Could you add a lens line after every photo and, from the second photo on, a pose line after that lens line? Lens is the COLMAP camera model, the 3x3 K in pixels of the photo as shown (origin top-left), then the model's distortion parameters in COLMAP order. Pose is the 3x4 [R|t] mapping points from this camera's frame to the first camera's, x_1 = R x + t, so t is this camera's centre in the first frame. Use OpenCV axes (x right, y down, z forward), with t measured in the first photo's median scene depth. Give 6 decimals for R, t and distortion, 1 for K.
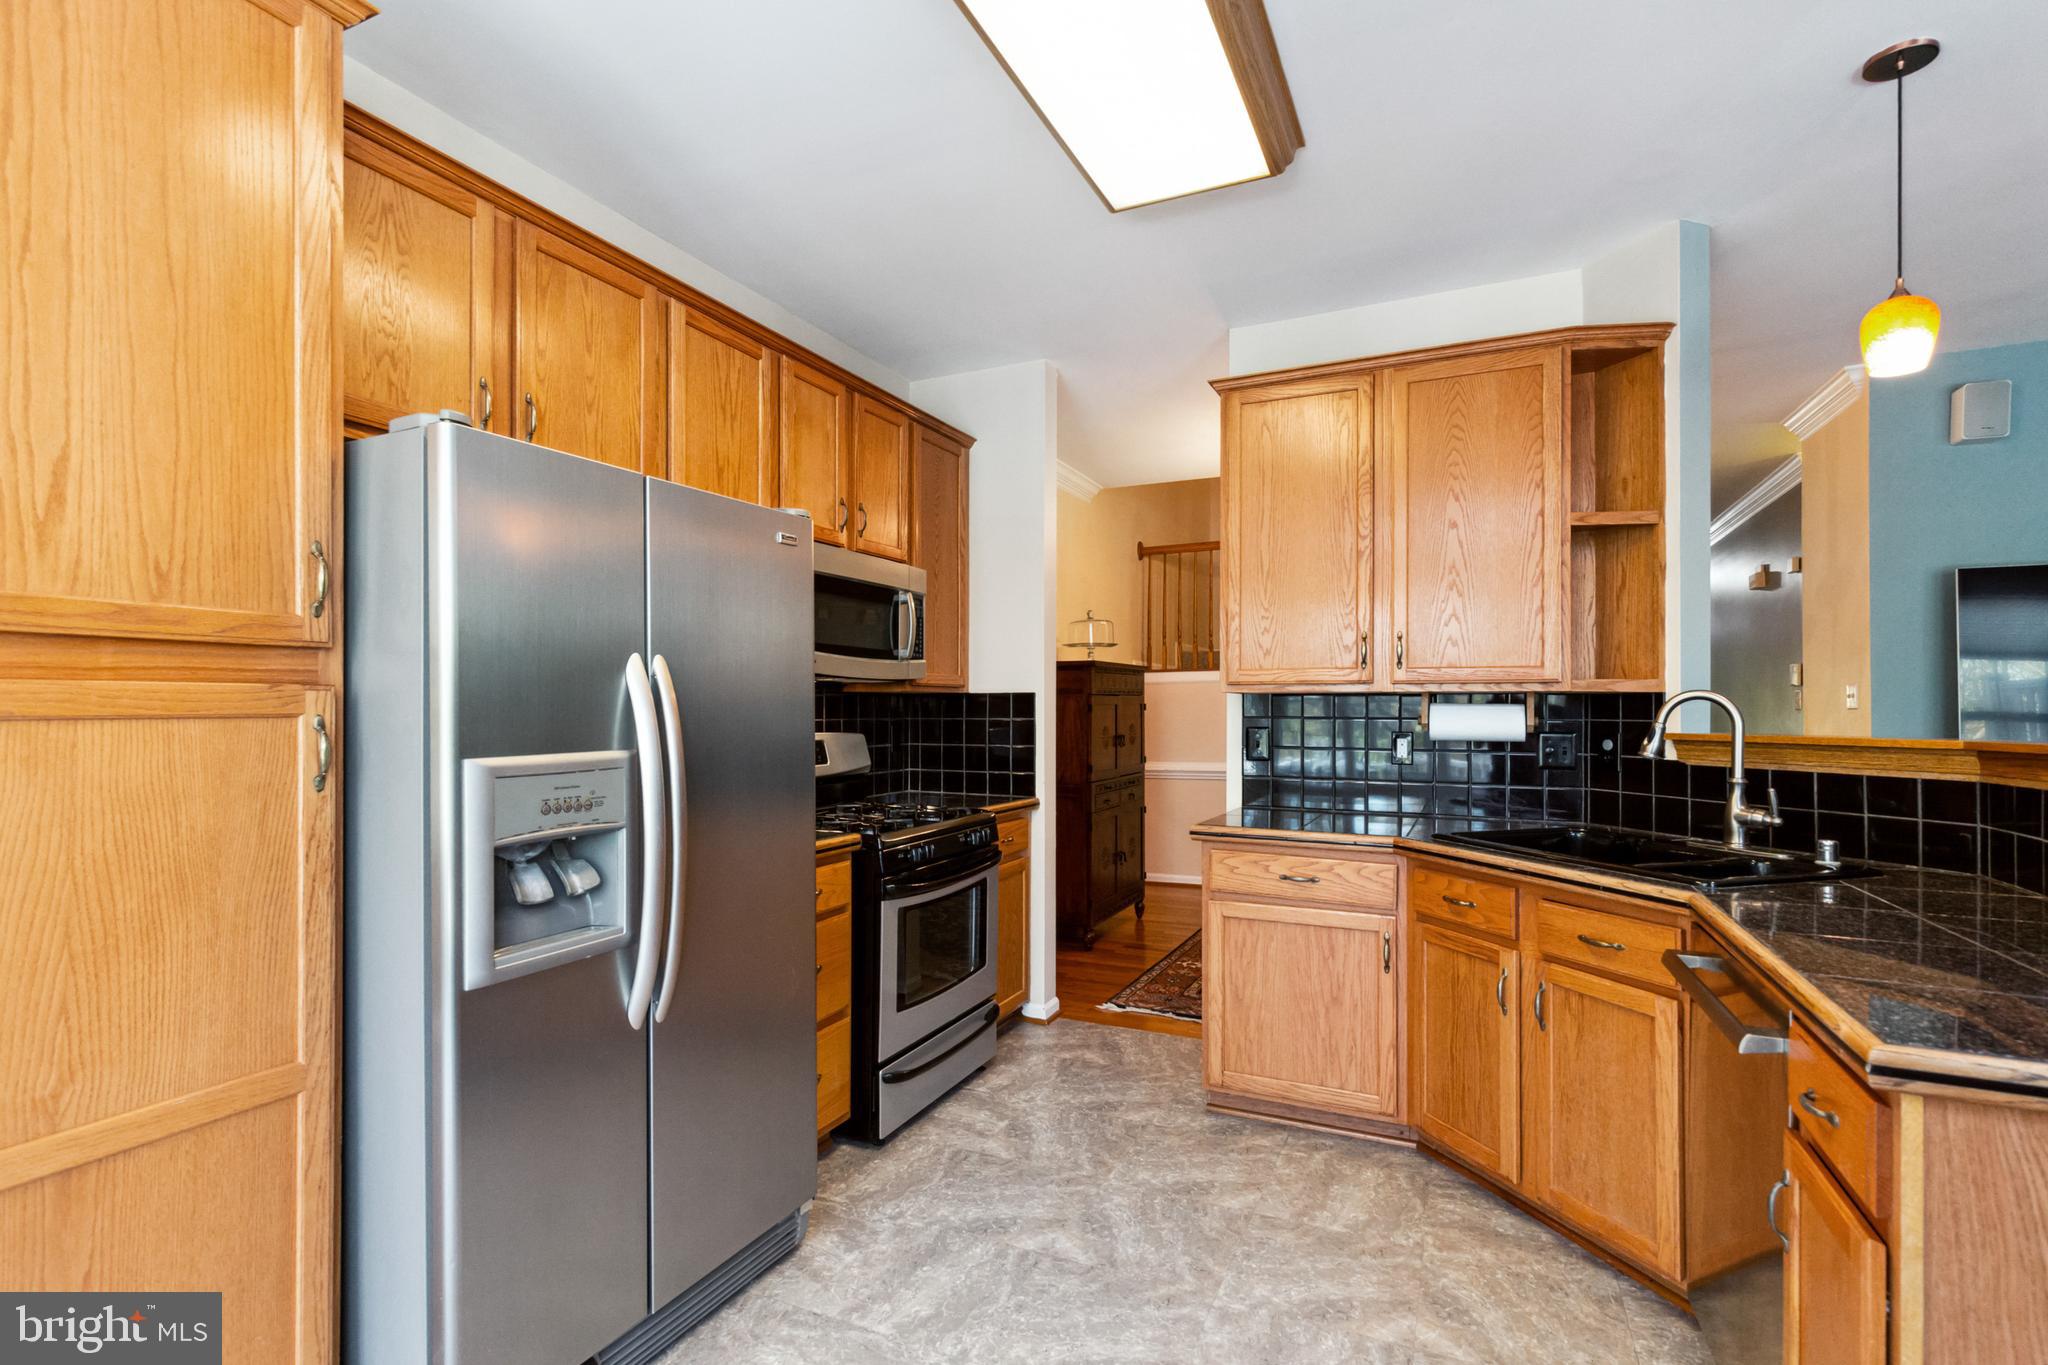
lens RADIAL K [[952.7, 0, 1021.3], [0, 952.7, 704.4], [0, 0, 1]] dist [0.001341, -0.000219]
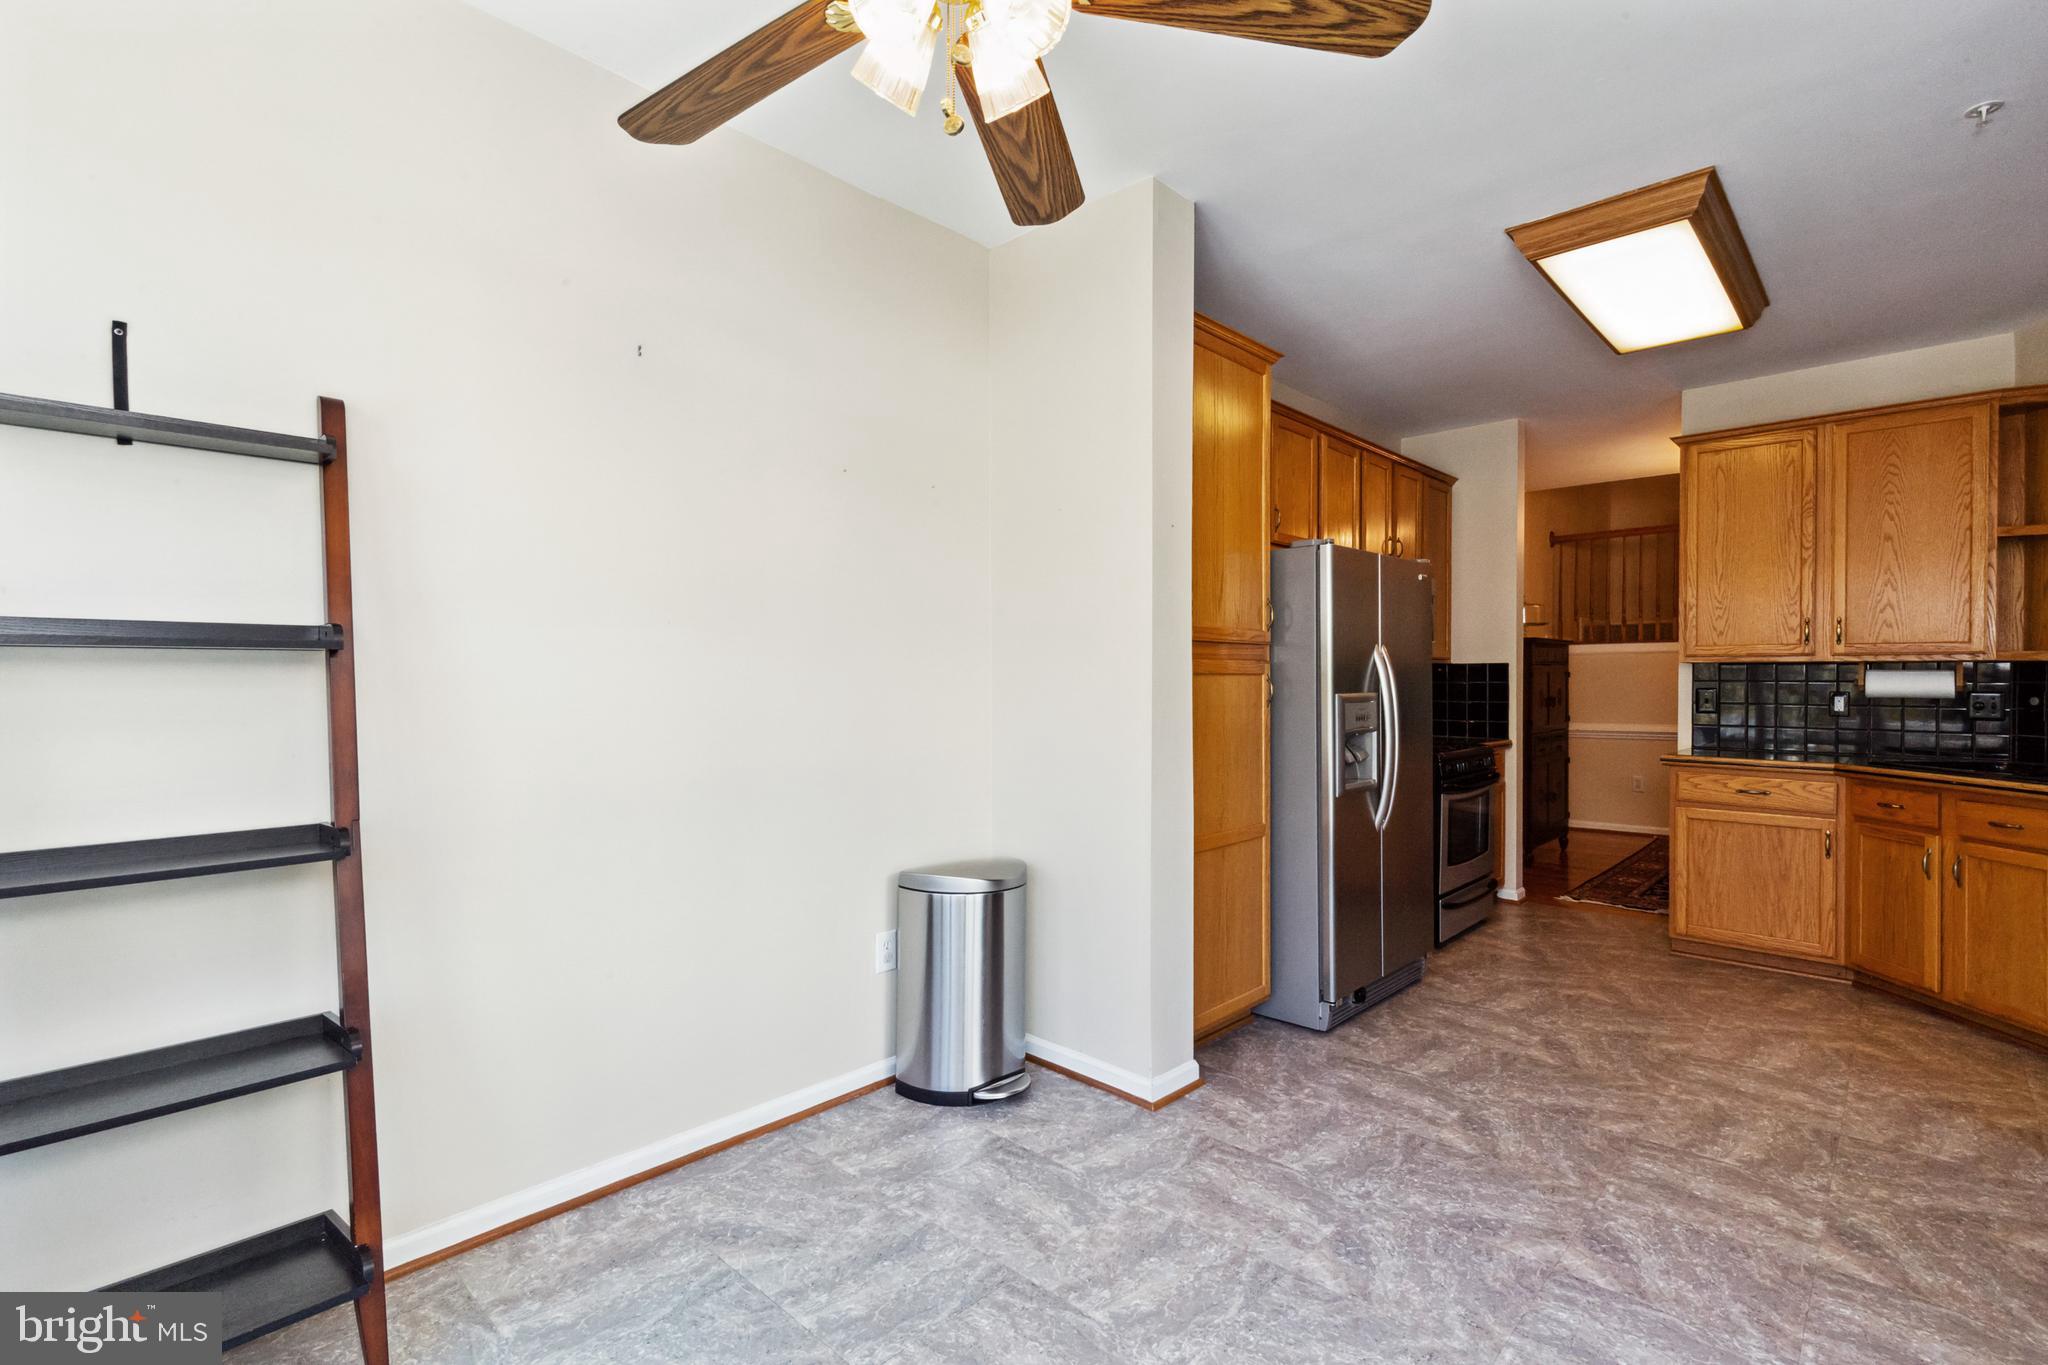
lens RADIAL K [[927.2, 0, 1027.7], [0, 927.2, 684.4], [0, 0, 1]] dist [-0.000484, 0.000591]
pose [[0.948006, 0.002254, -0.318244, -0.283636], [0.000769, 0.999956, 0.009373, 0.006794], [0.318251, -0.009130, 0.947962, -0.633316]]
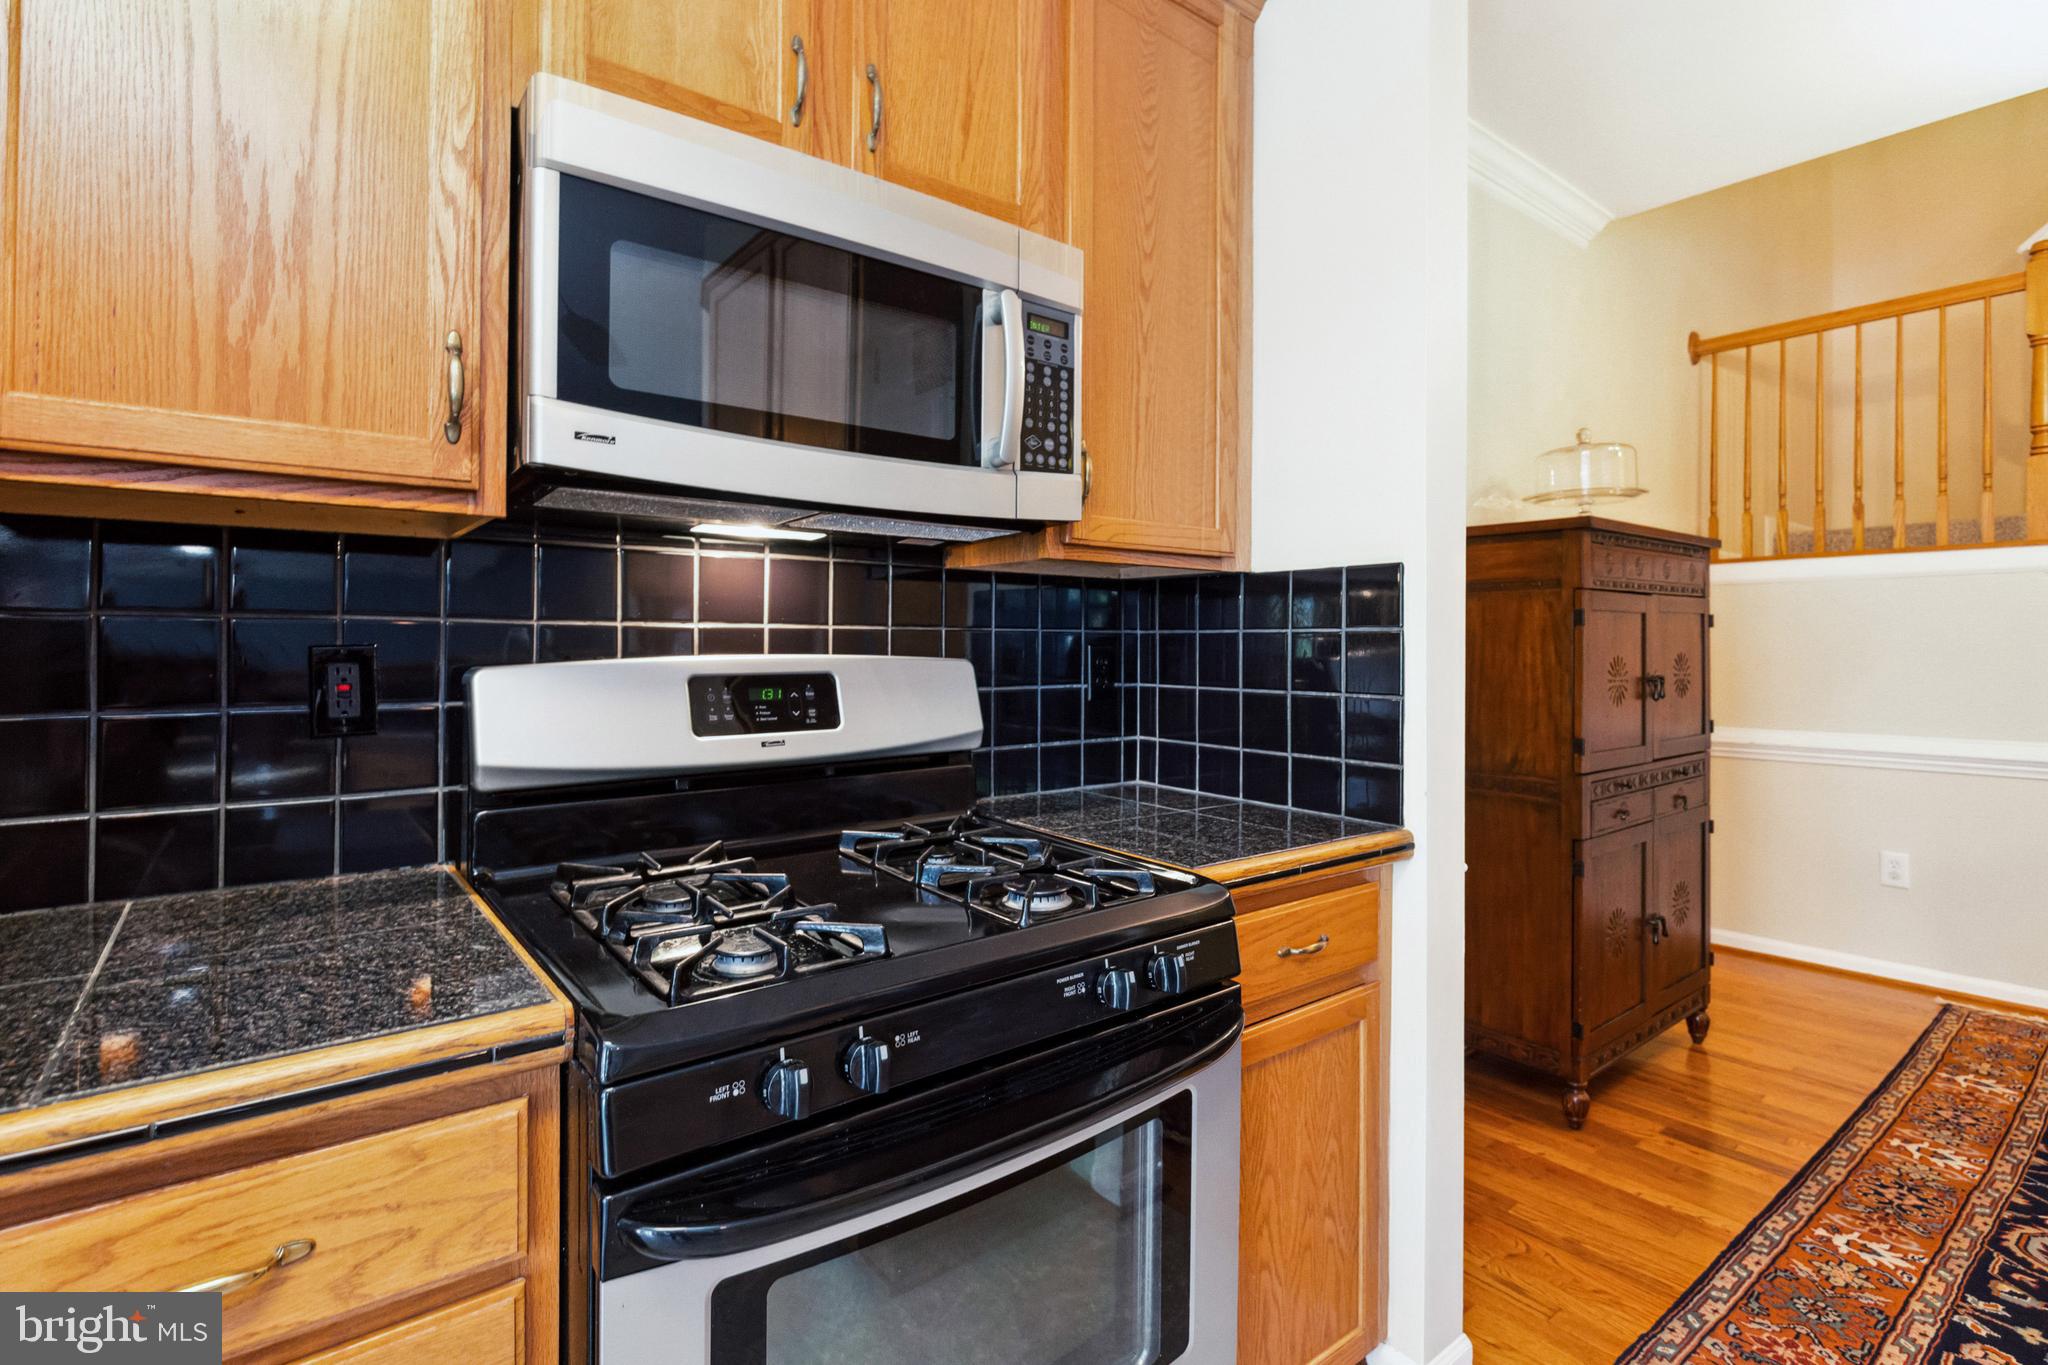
lens RADIAL K [[981.1, 0, 1025.5], [0, 981.1, 633.0], [0, 0, 1]] dist [-0.002396, -0.000832]
pose [[0.894437, 0.000335, -0.447193, 0.074311], [-0.003165, 0.999979, -0.005581, 0.025596], [0.447182, 0.006407, 0.894420, 0.744162]]
